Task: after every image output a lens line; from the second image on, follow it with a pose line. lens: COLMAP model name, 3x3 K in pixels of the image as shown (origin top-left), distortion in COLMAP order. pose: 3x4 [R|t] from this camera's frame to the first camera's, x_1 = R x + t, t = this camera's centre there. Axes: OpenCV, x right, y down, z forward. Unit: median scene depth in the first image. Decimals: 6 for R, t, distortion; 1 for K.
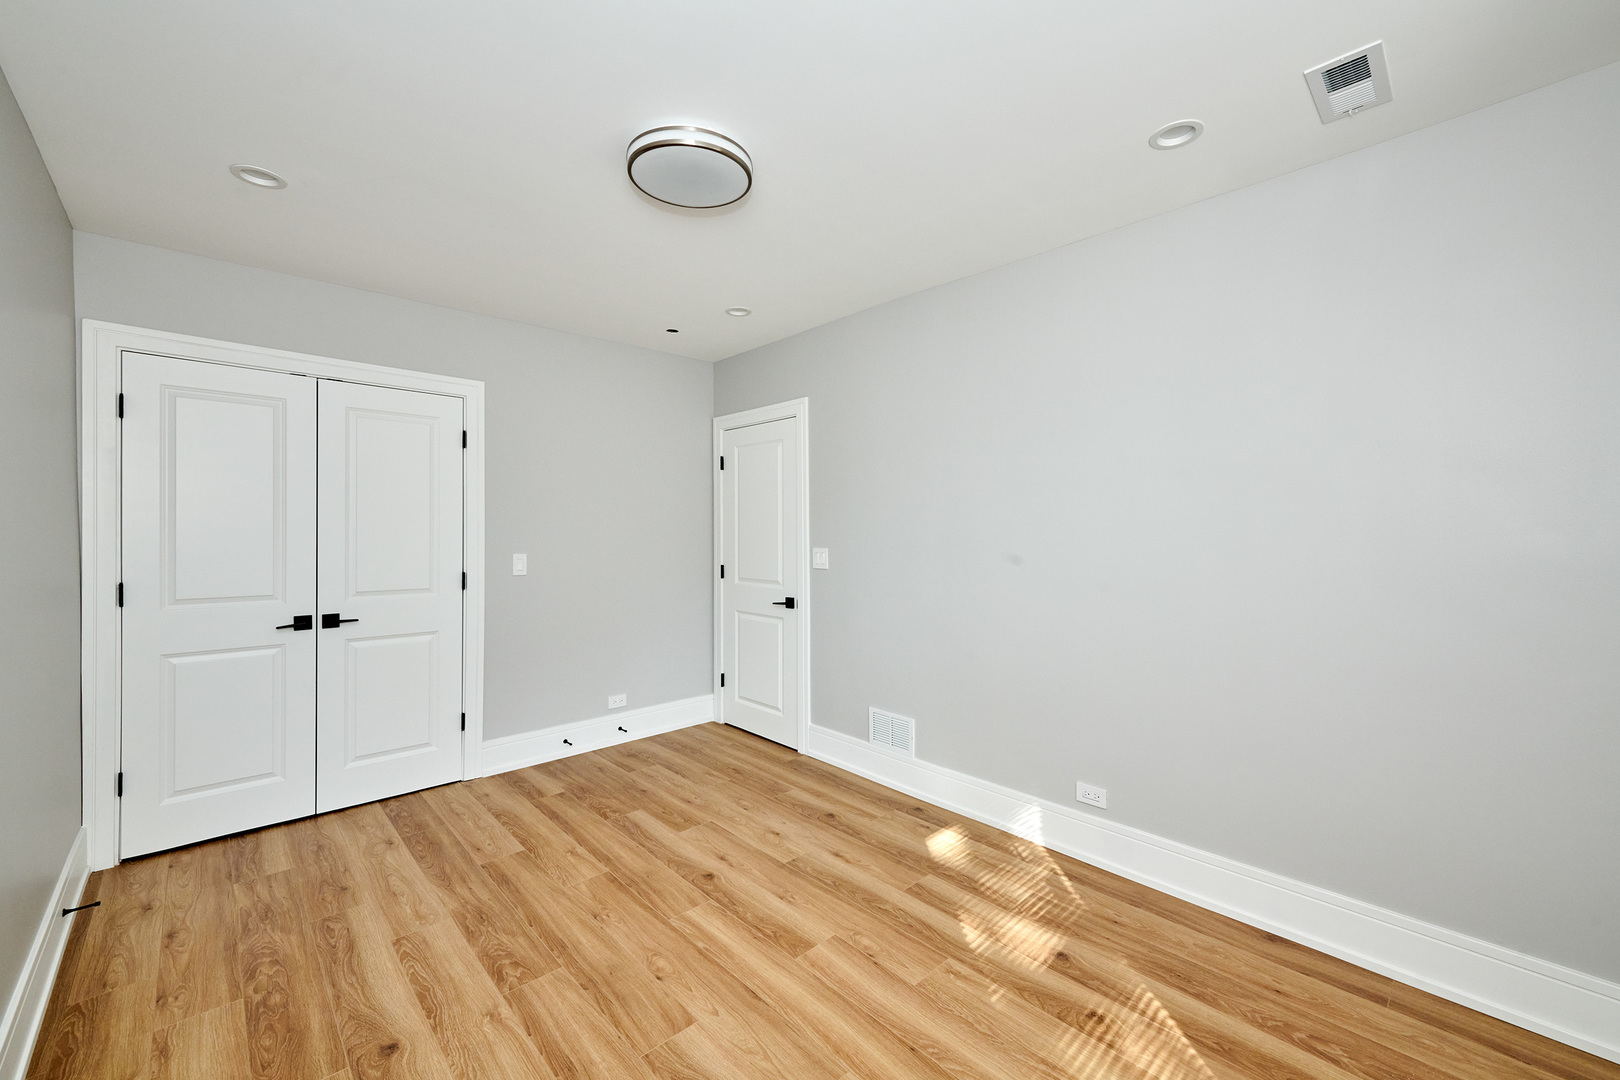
lens RADIAL K [[669.2, 0, 801.3], [0, 669.2, 539.2], [0, 0, 1]] dist [0.001439, 0.000372]
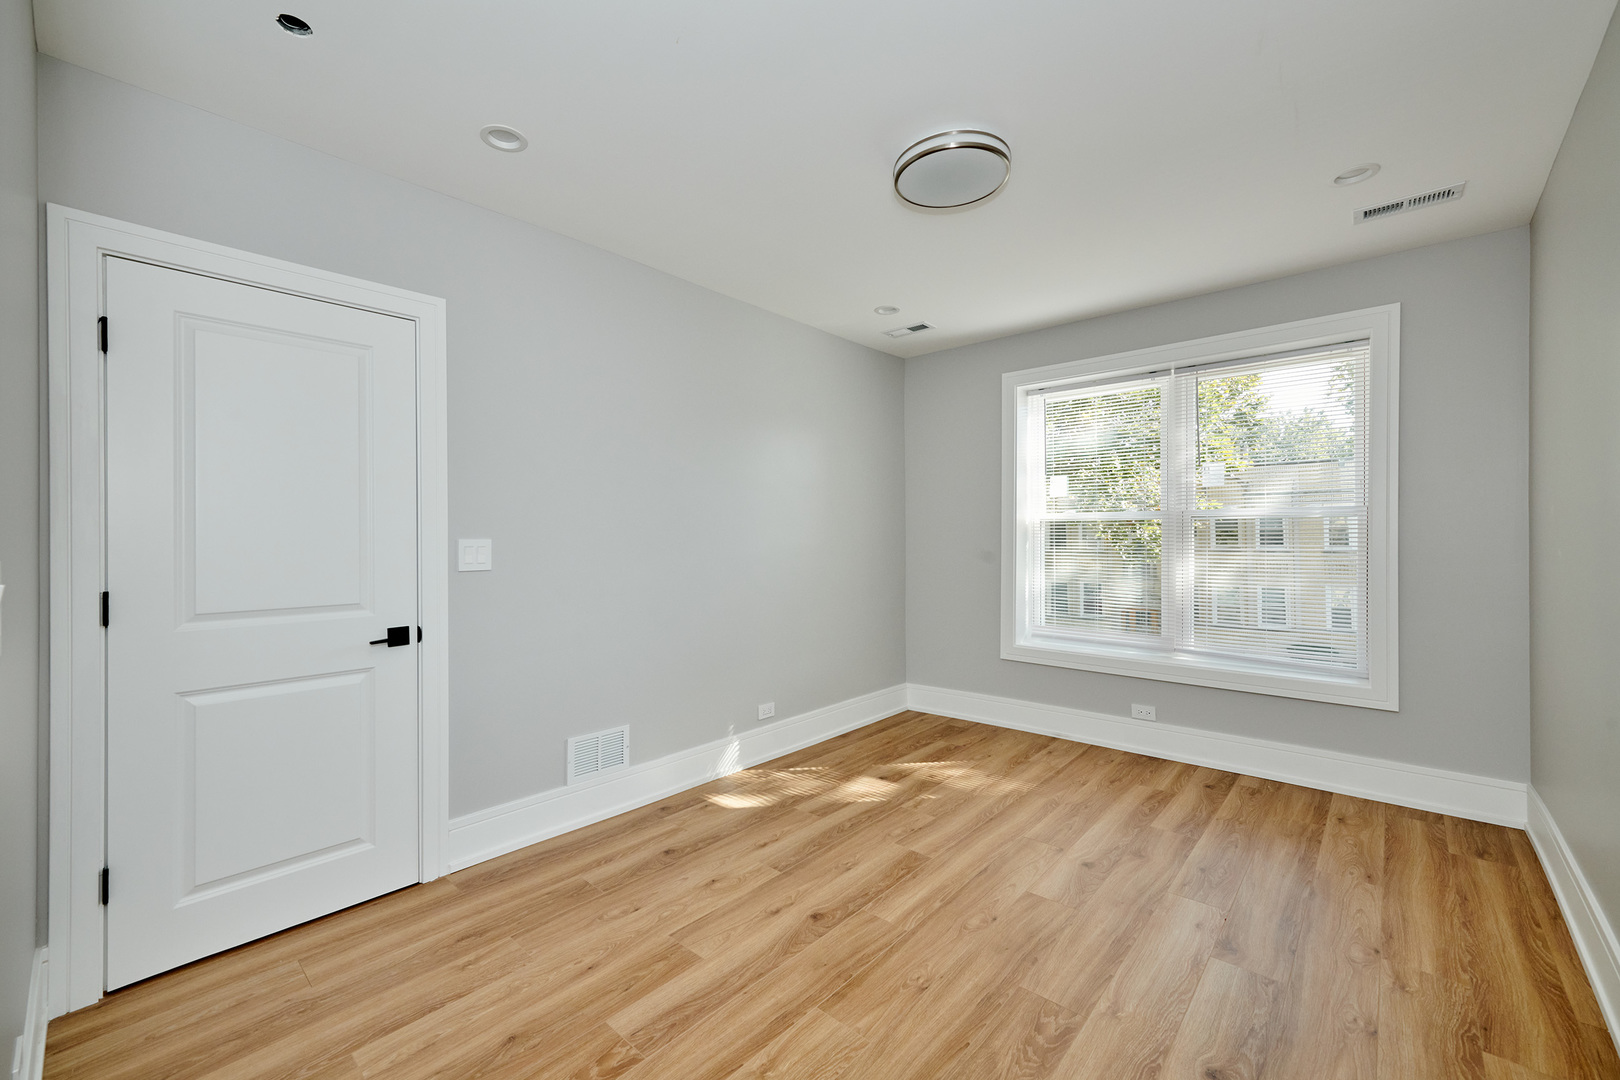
lens RADIAL K [[669.2, 0, 803.0], [0, 669.2, 540.5], [0, 0, 1]] dist [0.001439, 0.000372]
pose [[-0.119520, 0.003150, 0.992827, -1.012637], [0.026821, 0.999640, 0.000058, 0.035236], [-0.992469, 0.026635, -0.119562, 1.155979]]
